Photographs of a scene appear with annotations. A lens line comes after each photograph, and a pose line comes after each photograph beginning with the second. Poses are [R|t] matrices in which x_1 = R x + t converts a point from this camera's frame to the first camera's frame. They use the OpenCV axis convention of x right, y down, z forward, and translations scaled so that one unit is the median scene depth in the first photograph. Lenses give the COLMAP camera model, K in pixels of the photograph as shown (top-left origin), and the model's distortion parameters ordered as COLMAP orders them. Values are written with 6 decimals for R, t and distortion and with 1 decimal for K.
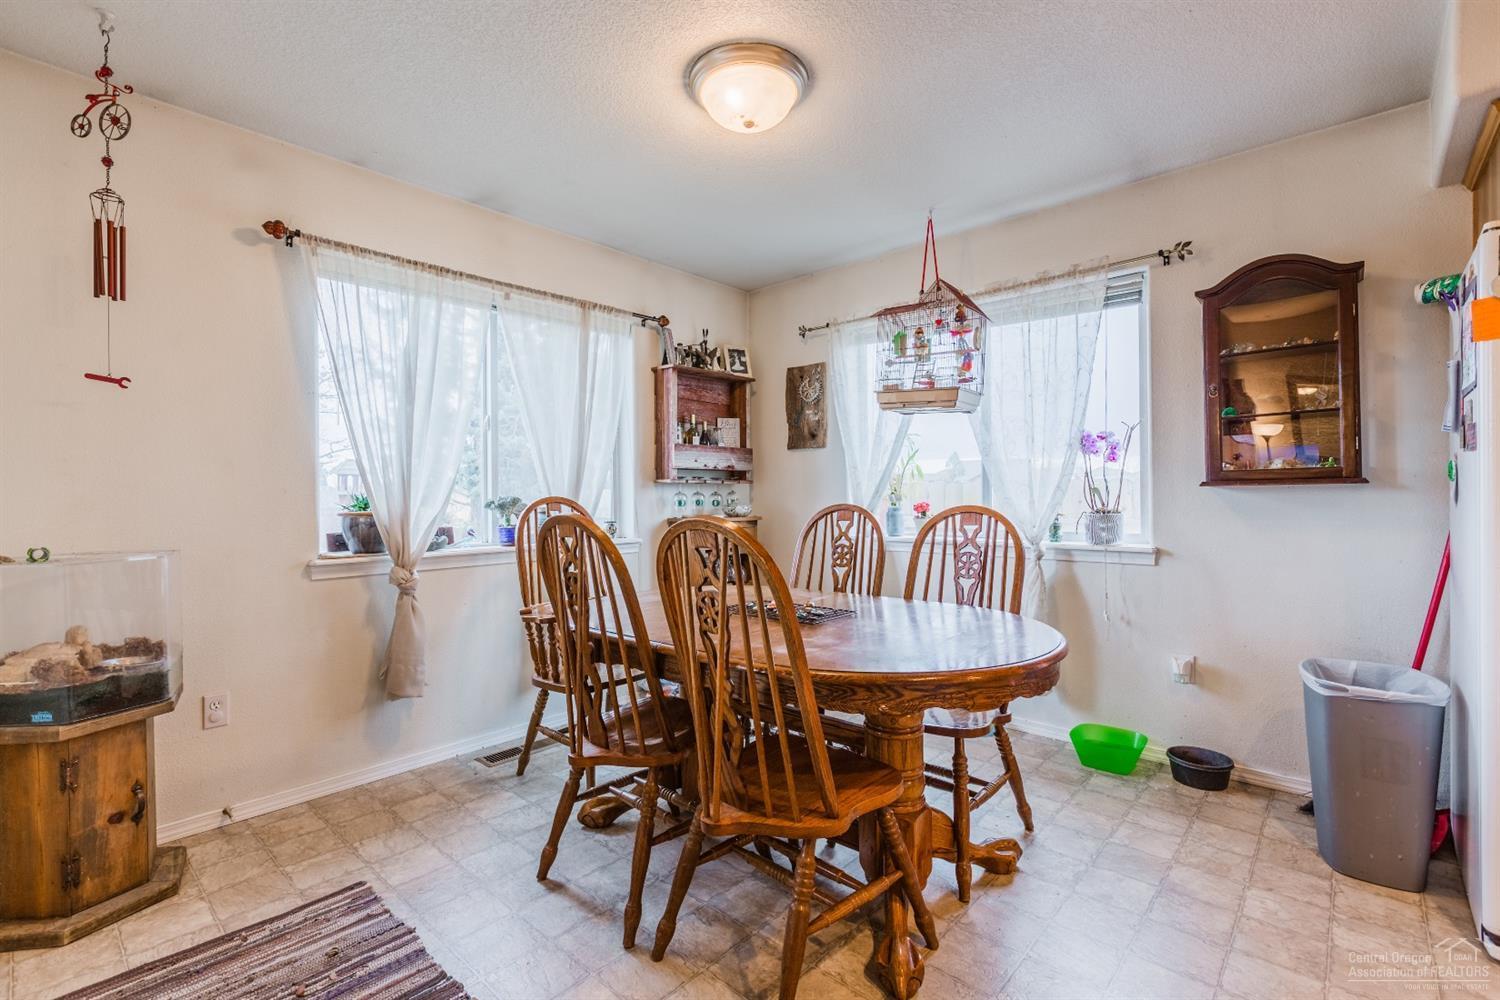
lens RADIAL K [[667.0, 0, 747.0], [0, 667.0, 499.3], [0, 0, 1]] dist [0.000892, -0.000224]
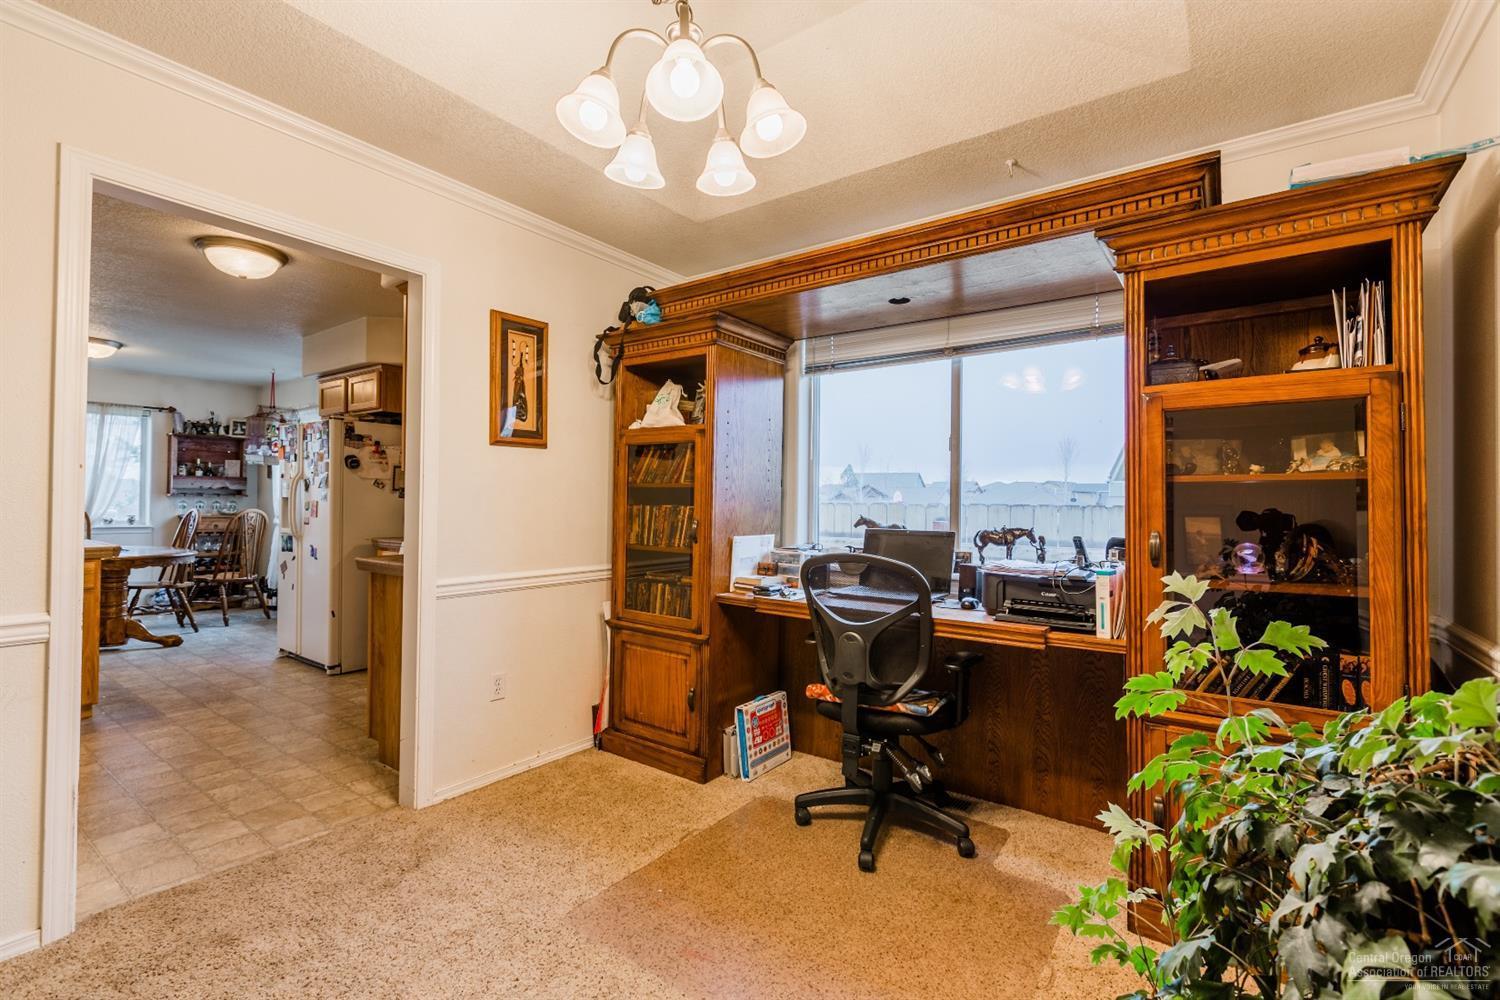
lens RADIAL K [[667.0, 0, 742.3], [0, 667.0, 496.7], [0, 0, 1]] dist [0.000892, -0.000224]
pose [[0.994641, 0.020607, 0.101314, 1.266787], [-0.019152, 0.999699, -0.015320, -0.025496], [-0.101599, 0.013297, 0.994737, -1.005836]]
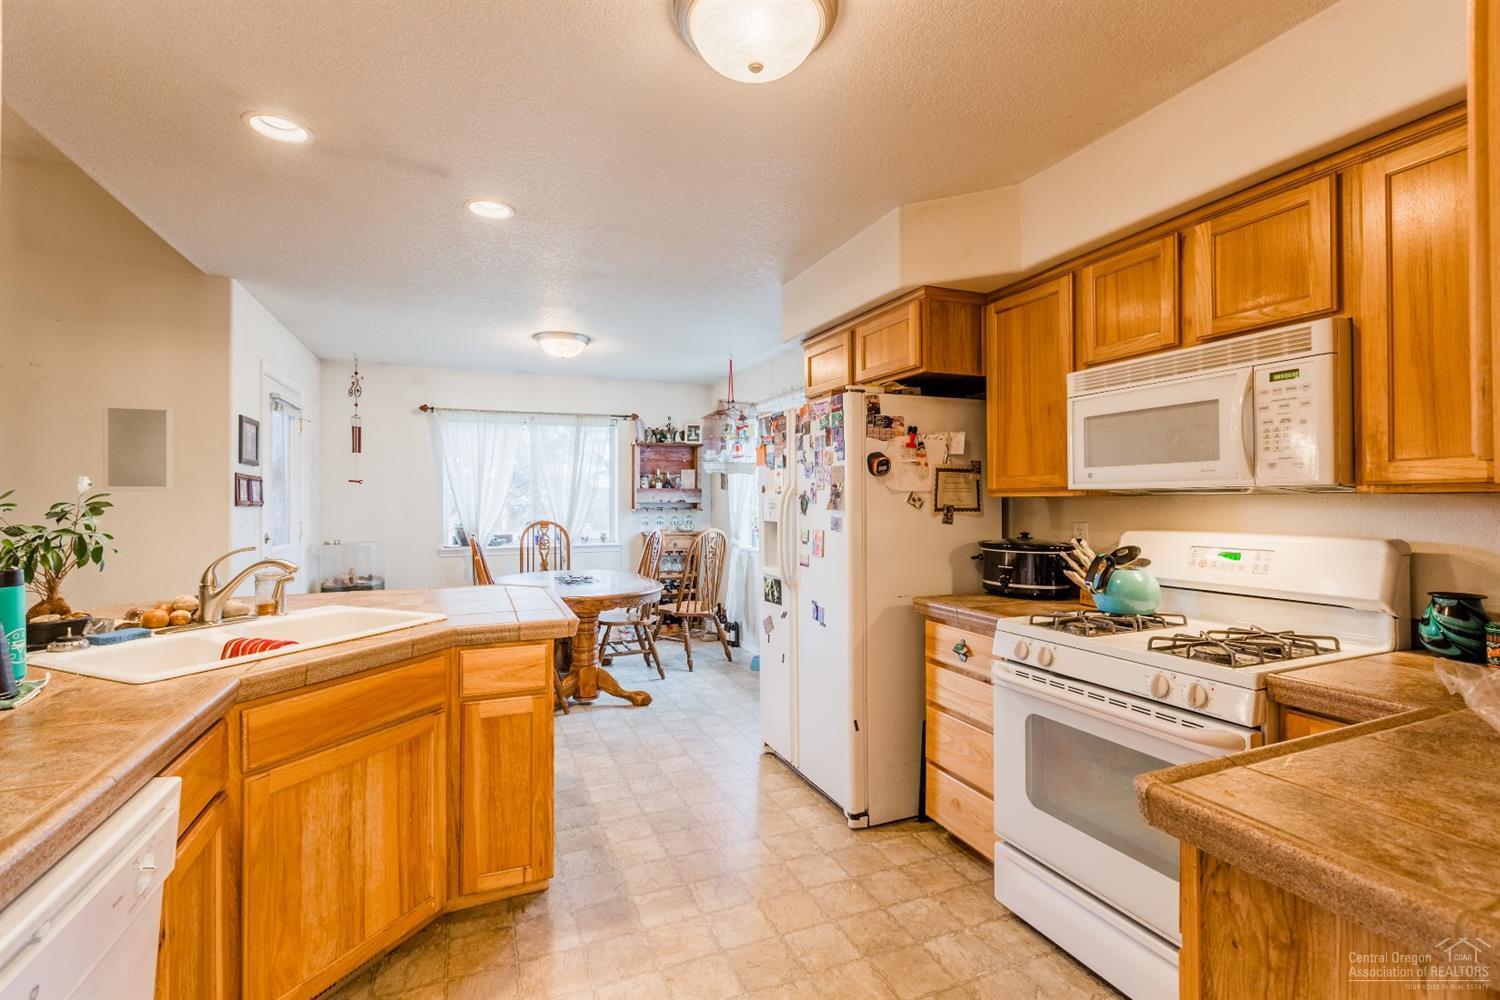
lens RADIAL K [[667.0, 0, 743.4], [0, 667.0, 500.1], [0, 0, 1]] dist [0.000892, -0.000224]
pose [[0.903791, 0.006649, -0.427922, 0.850111], [-0.007686, 0.999970, -0.000694, -0.054295], [0.427904, 0.003916, 0.903816, -0.417288]]
